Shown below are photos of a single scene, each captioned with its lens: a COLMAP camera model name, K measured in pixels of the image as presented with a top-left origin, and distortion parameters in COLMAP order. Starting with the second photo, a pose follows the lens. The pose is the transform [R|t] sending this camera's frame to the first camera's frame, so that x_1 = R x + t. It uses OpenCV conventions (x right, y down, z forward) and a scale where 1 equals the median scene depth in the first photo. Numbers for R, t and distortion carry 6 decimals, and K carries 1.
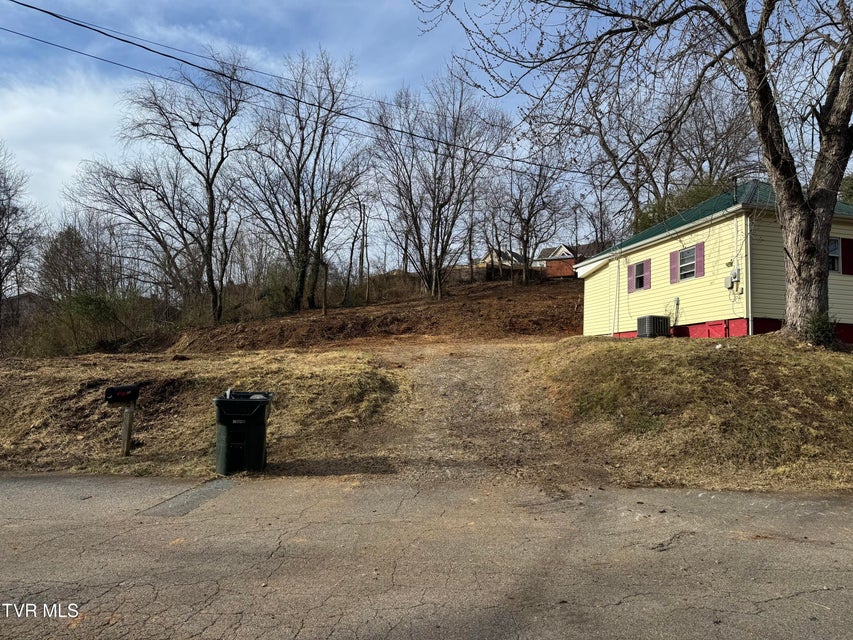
lens RADIAL K [[609.3, 0, 426.5], [0, 609.3, 320.0], [0, 0, 1]] dist [0.005003, 0.002055]
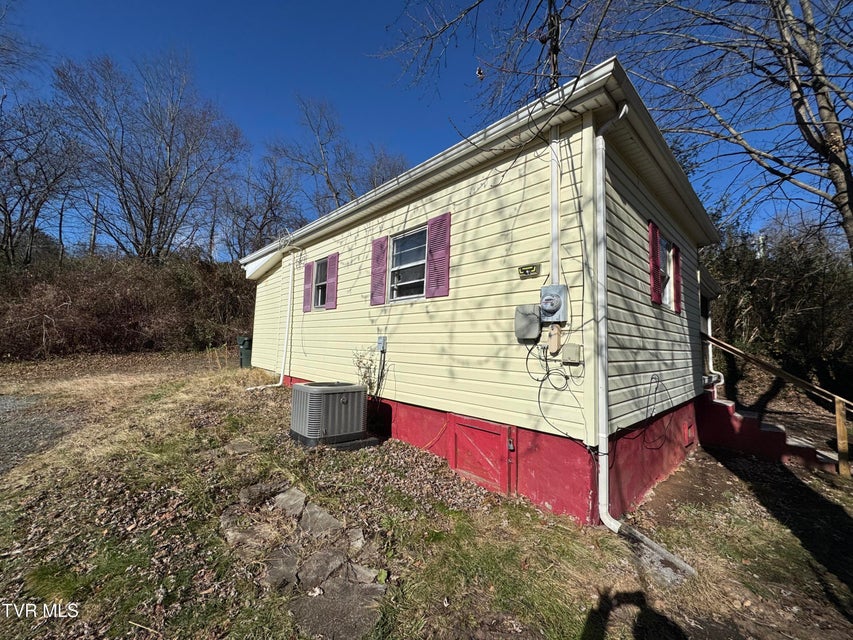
lens RADIAL K [[339.9, 0, 426.5], [0, 339.9, 320.0], [0, 0, 1]] dist [-0.001571, -0.000062]
pose [[0.858228, 0.029004, 0.512449, 0.297636], [-0.047752, 0.998584, 0.023456, -0.055662], [-0.511043, -0.044601, 0.858397, 0.740445]]
